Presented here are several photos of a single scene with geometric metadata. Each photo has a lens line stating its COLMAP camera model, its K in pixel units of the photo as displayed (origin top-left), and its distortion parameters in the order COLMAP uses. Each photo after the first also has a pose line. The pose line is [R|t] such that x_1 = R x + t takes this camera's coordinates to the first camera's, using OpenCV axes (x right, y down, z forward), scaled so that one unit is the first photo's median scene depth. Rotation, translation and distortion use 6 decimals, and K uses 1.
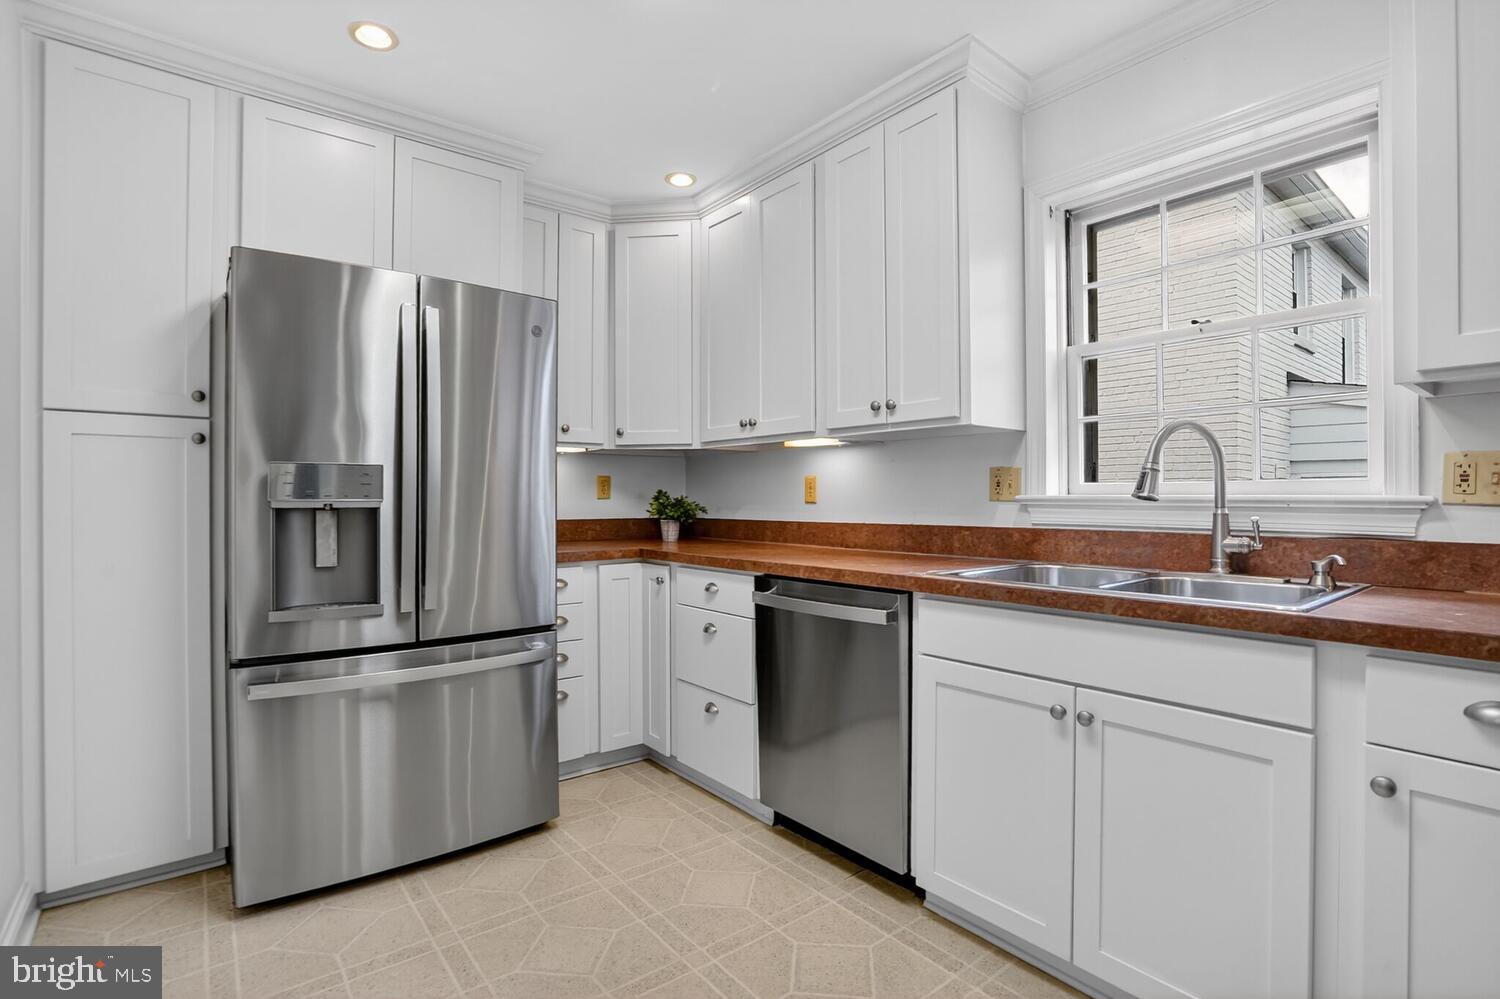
lens RADIAL K [[739.0, 0, 728.3], [0, 739.0, 496.6], [0, 0, 1]] dist [-0.023962, 0.009132]
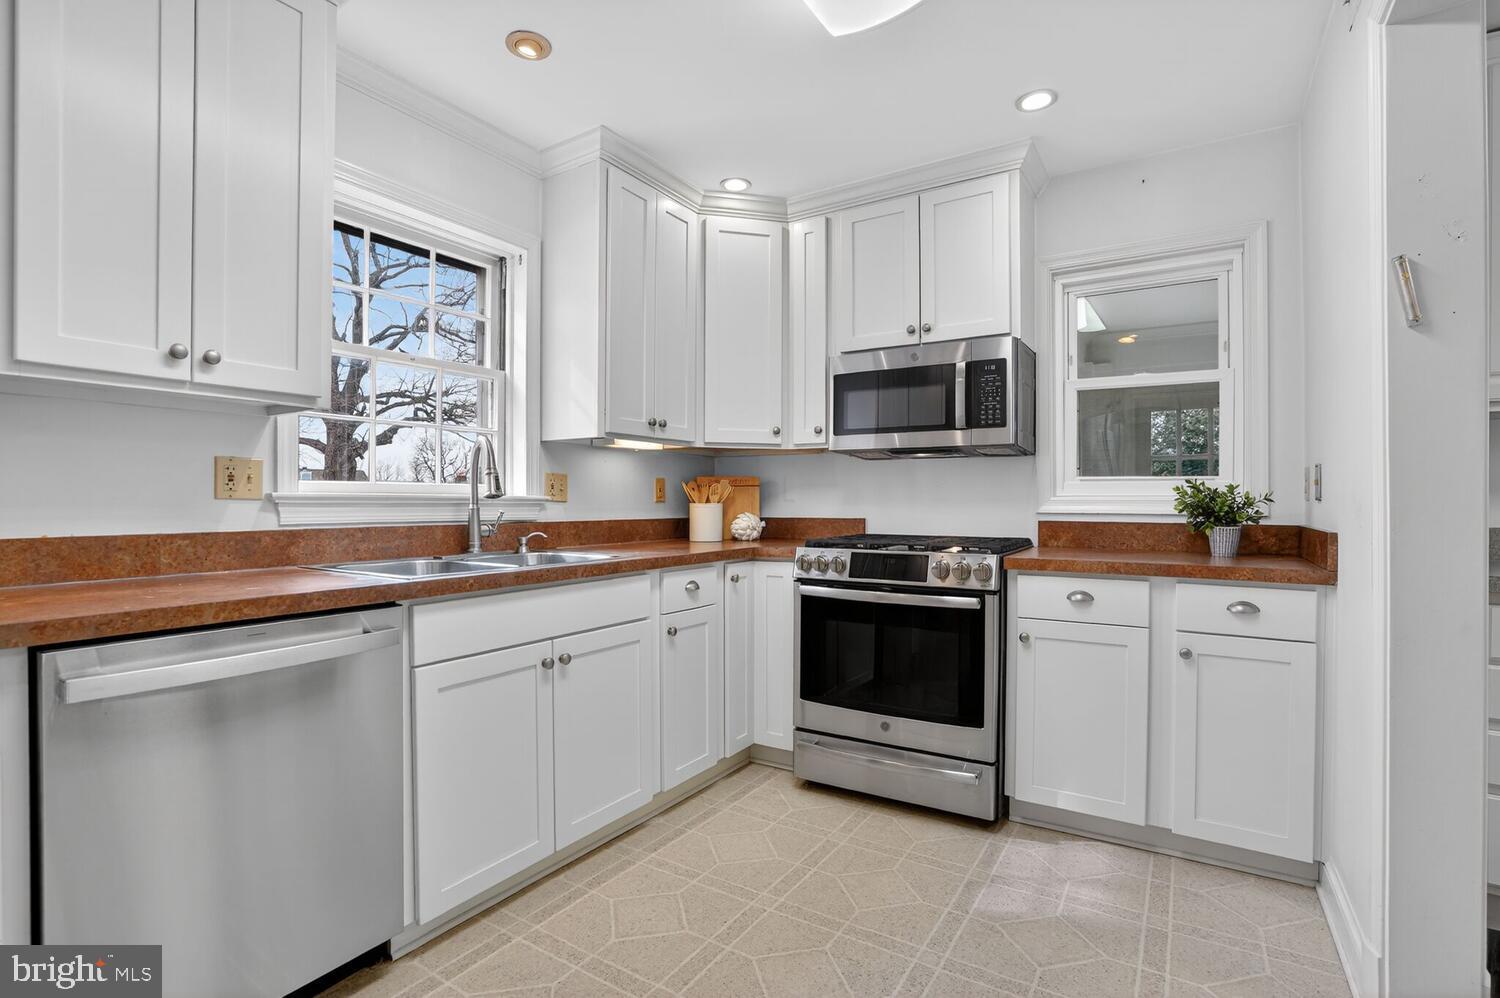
lens RADIAL K [[739.0, 0, 748.2], [0, 739.0, 507.7], [0, 0, 1]] dist [-0.023962, 0.009132]
pose [[-0.366365, -0.001634, 0.930470, -0.607673], [0.001400, 0.999996, 0.002307, 0.015004], [-0.930470, 0.002148, -0.366361, 0.805615]]
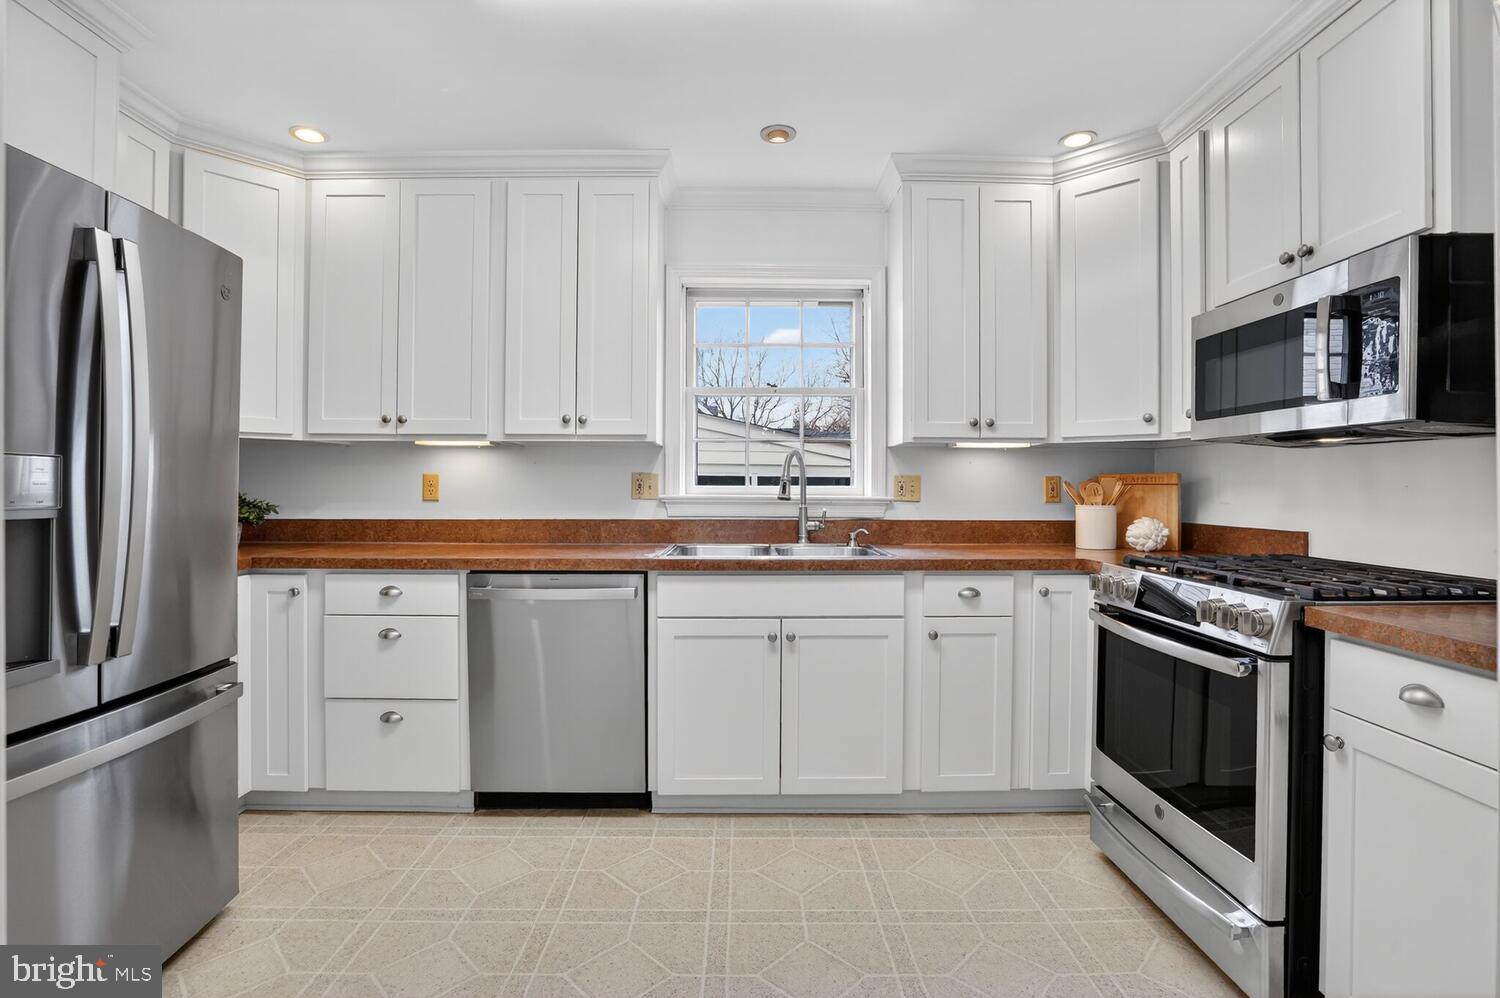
lens RADIAL K [[739.0, 0, 743.5], [0, 739.0, 487.8], [0, 0, 1]] dist [-0.023962, 0.009132]
pose [[0.599393, 0.003664, 0.800446, -0.593015], [-0.006476, 0.999979, 0.000272, -0.016207], [-0.800428, -0.005347, 0.599405, 0.078365]]
